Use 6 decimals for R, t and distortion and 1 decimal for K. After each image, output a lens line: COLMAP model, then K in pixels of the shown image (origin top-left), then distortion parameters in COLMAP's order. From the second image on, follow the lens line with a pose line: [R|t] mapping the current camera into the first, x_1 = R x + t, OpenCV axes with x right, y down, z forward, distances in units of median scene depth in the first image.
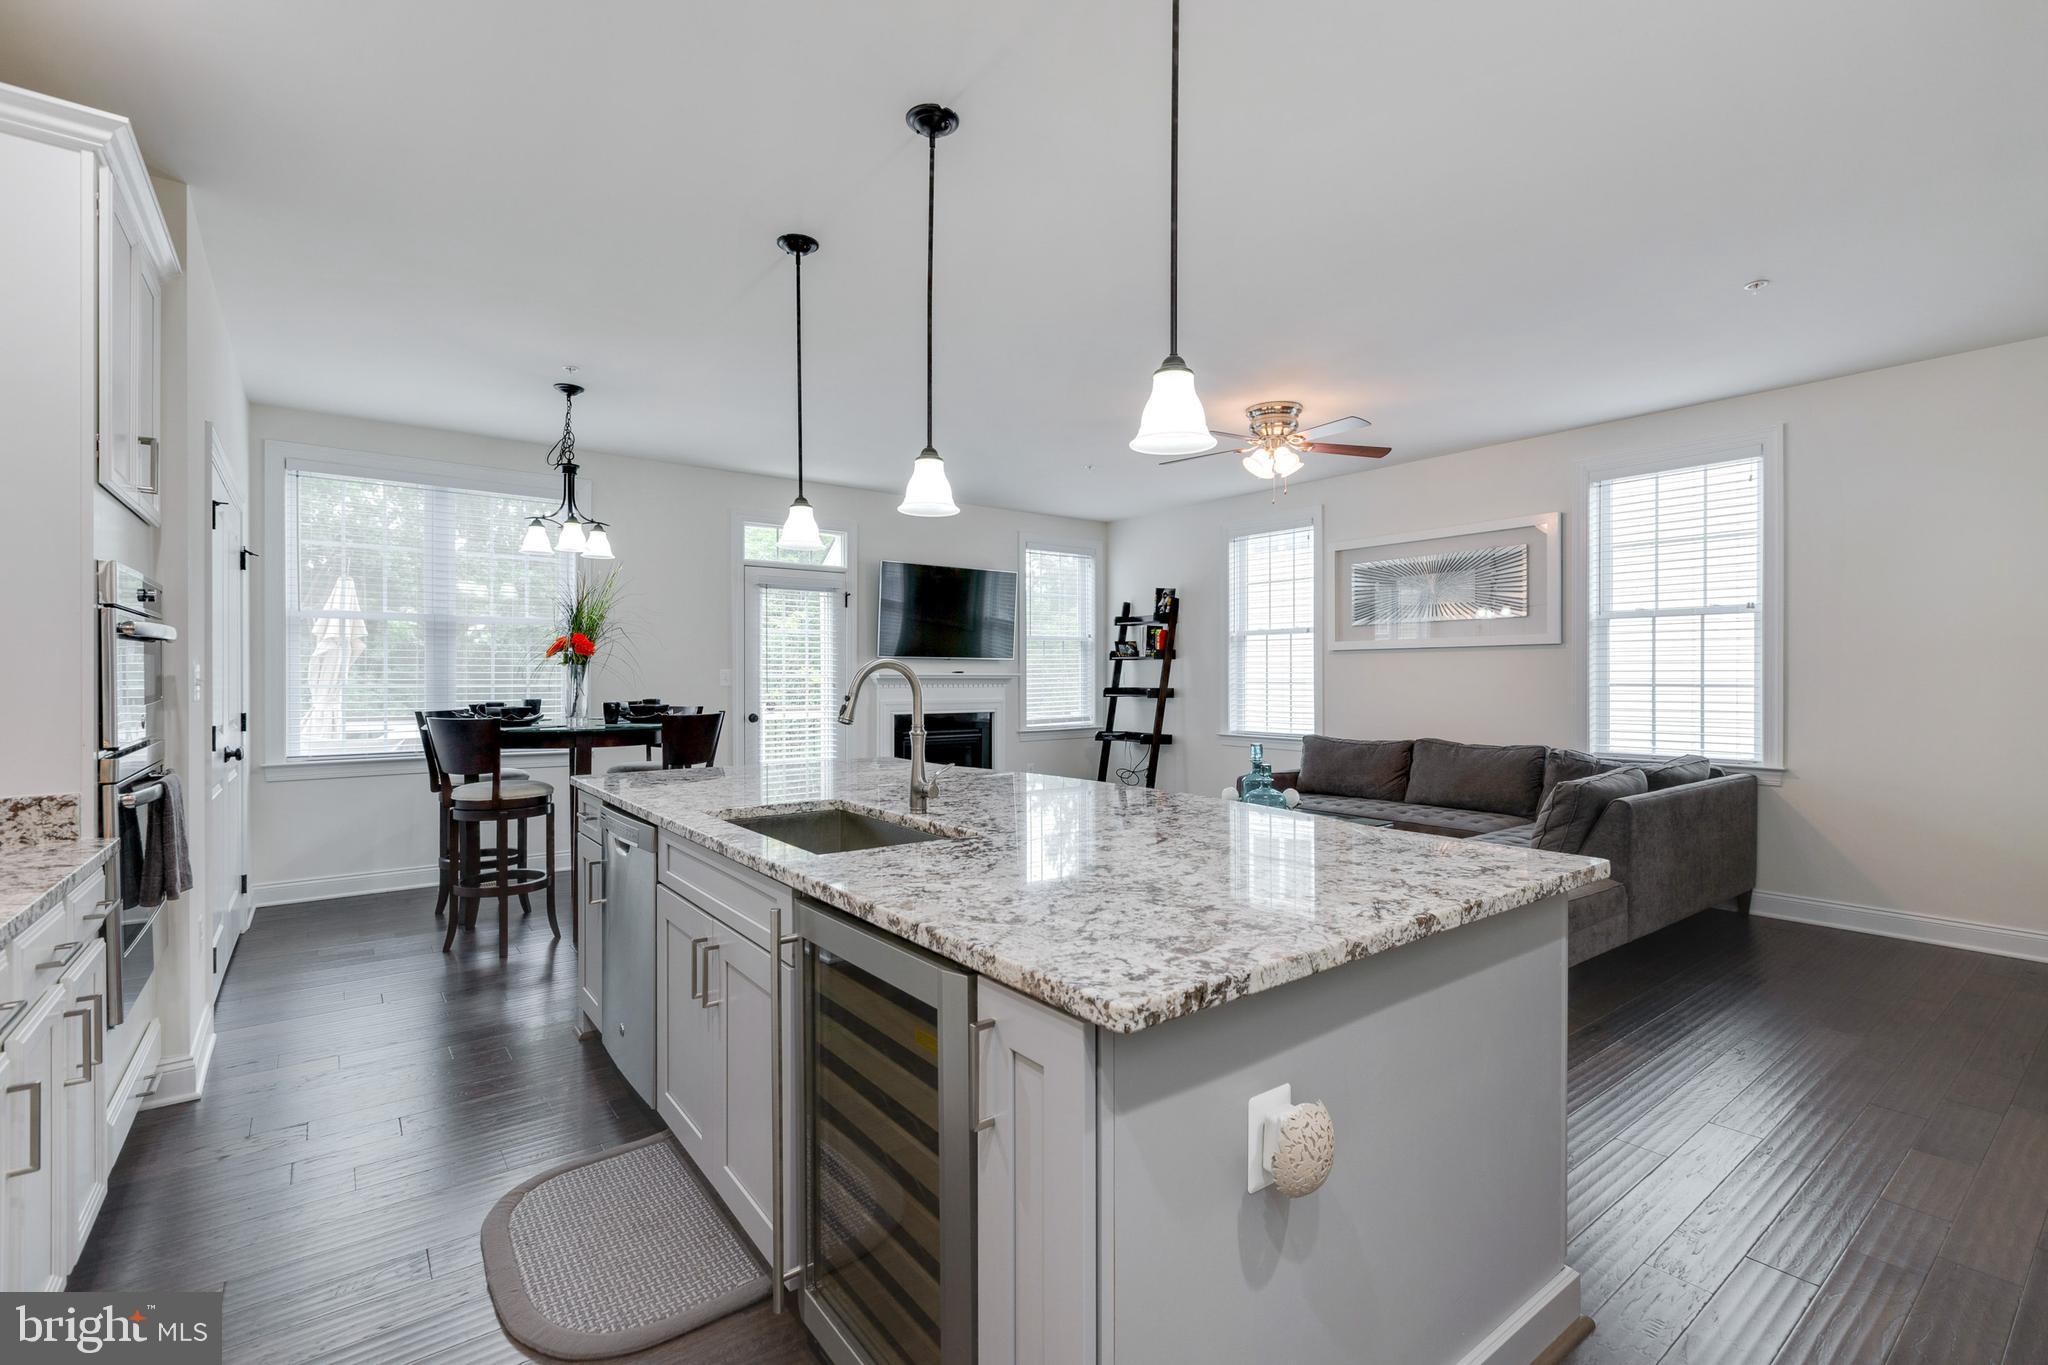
lens RADIAL K [[916.8, 0, 1024.0], [0, 916.8, 682.5], [0, 0, 1]] dist [0.001326, 0.000542]
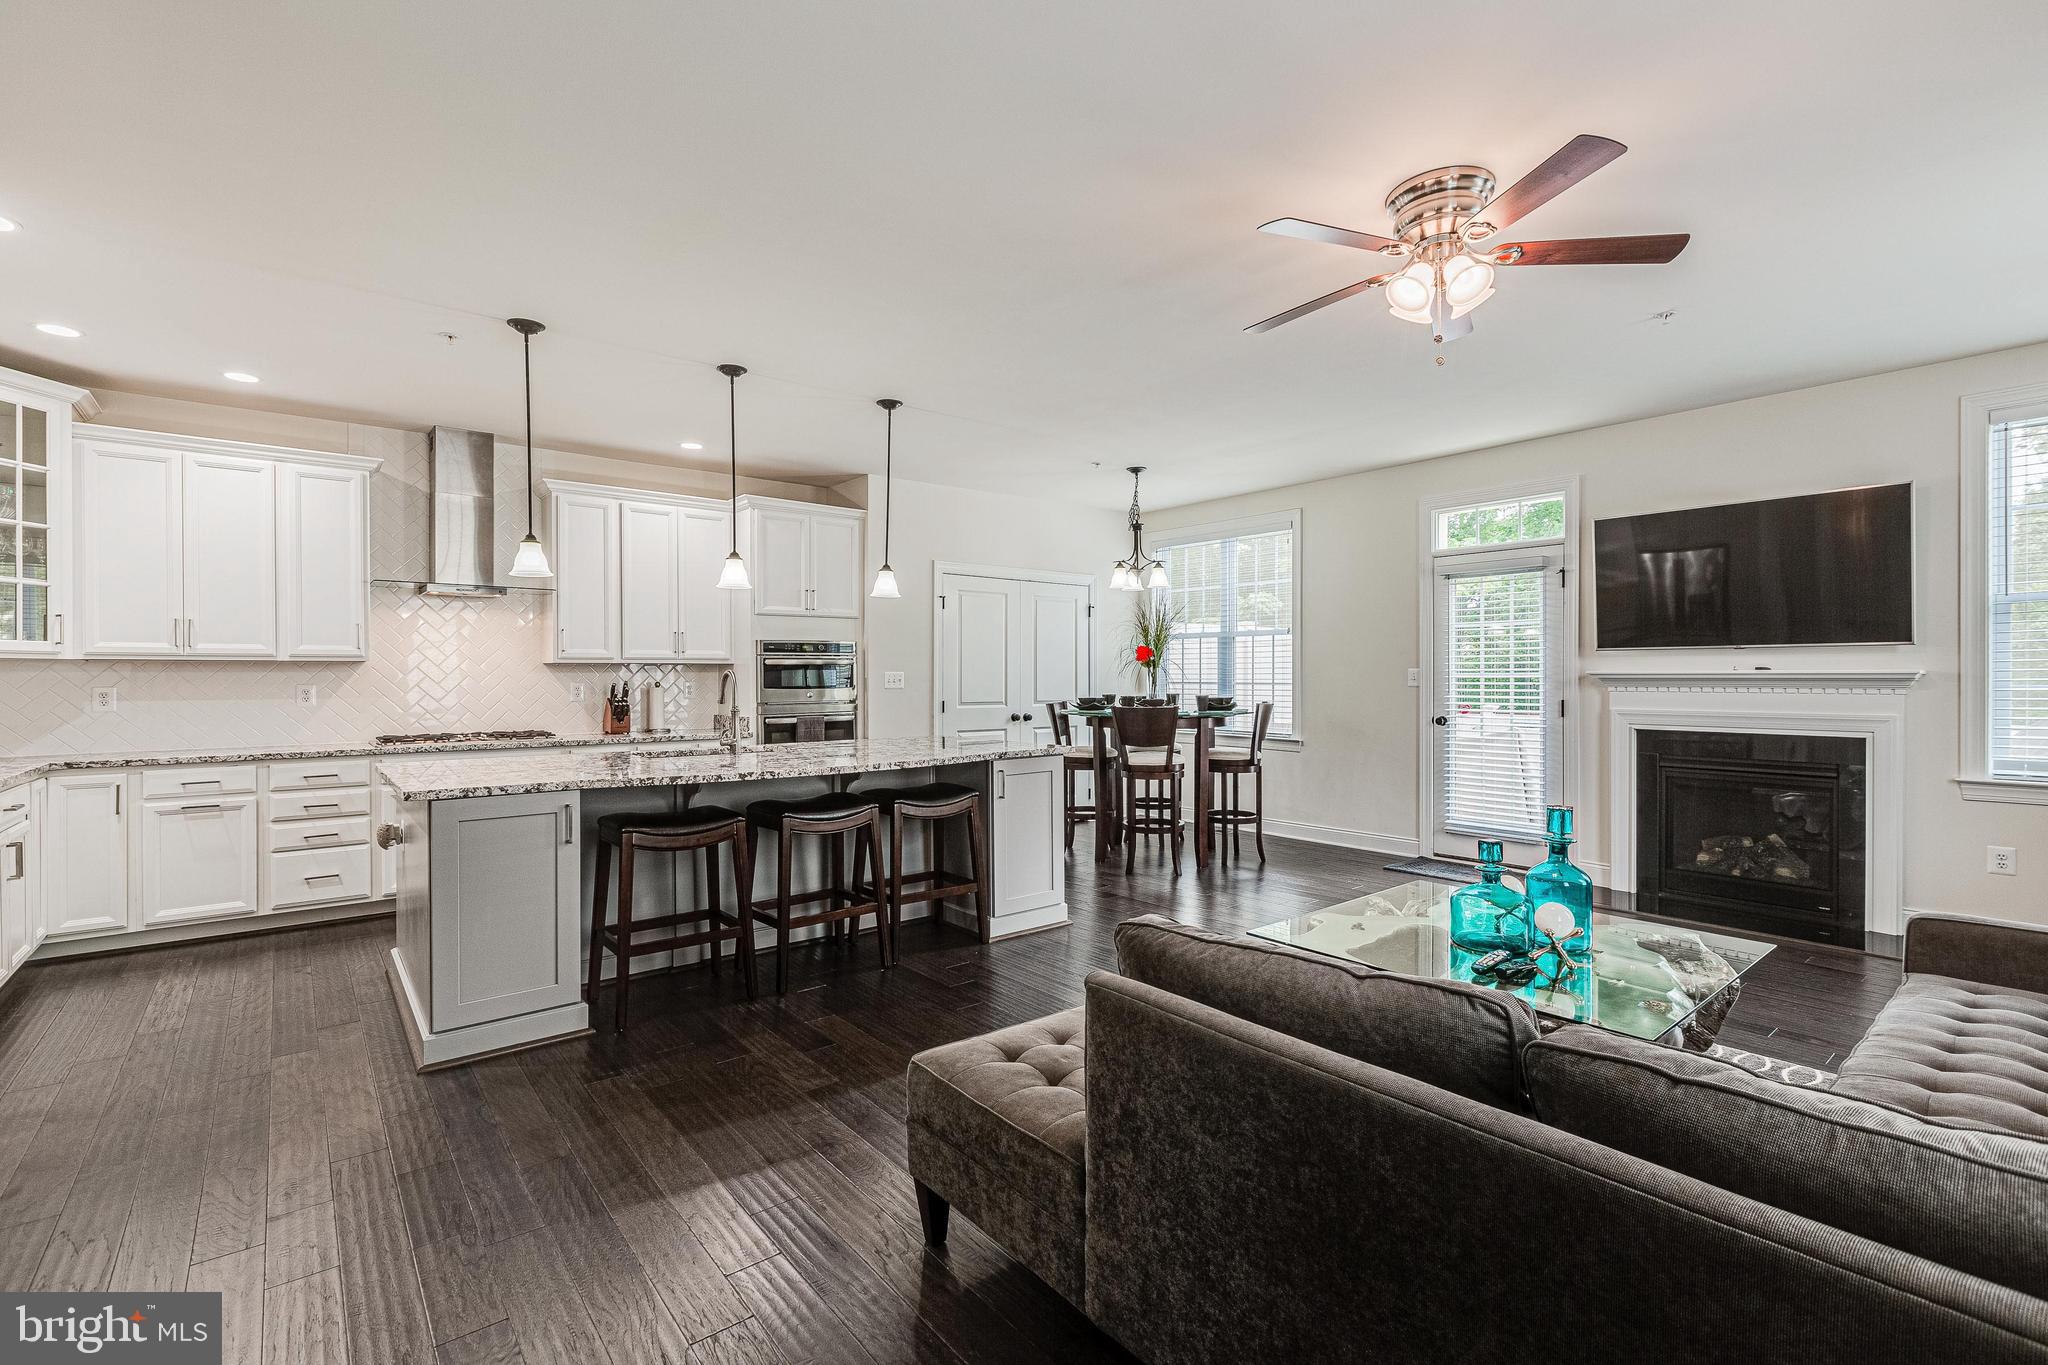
lens RADIAL K [[921.1, 0, 1013.9], [0, 921.1, 681.4], [0, 0, 1]] dist [0.003168, -0.000026]
pose [[0.020742, 0.005958, -0.999767, 0.925597], [-0.002553, 0.999979, 0.005907, -0.008272], [0.999782, 0.002430, 0.020756, 0.817568]]
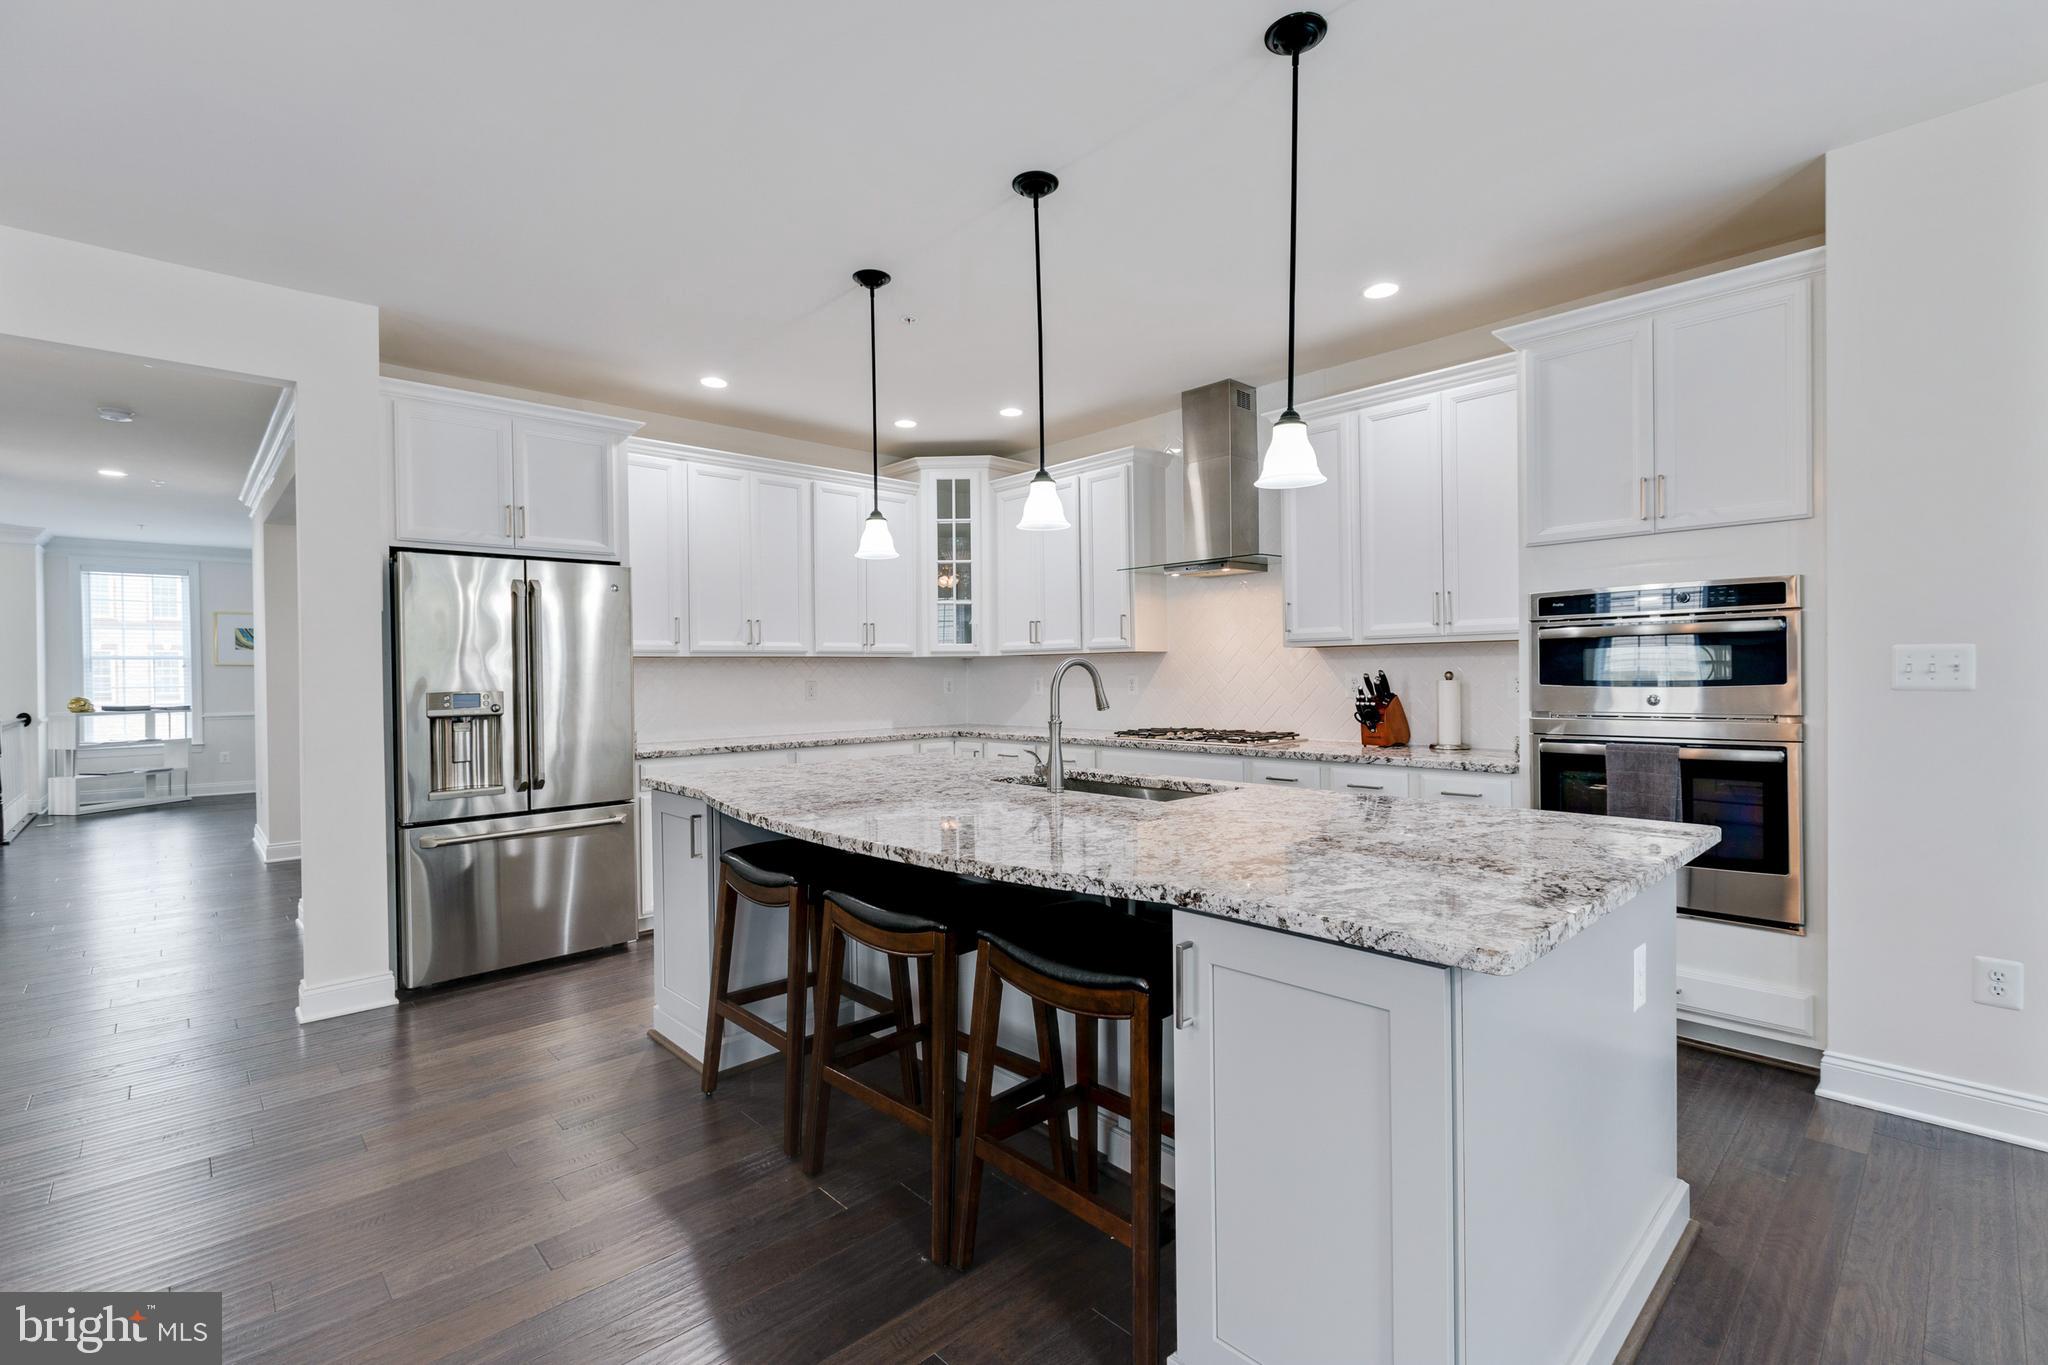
lens RADIAL K [[911.6, 0, 1021.5], [0, 911.6, 678.8], [0, 0, 1]] dist [-0.003235, 0.000035]
pose [[-0.994625, 0.014652, -0.102498, 0.021726], [0.013304, 0.999816, 0.013823, -0.008359], [0.102682, 0.012385, -0.994637, 1.149428]]
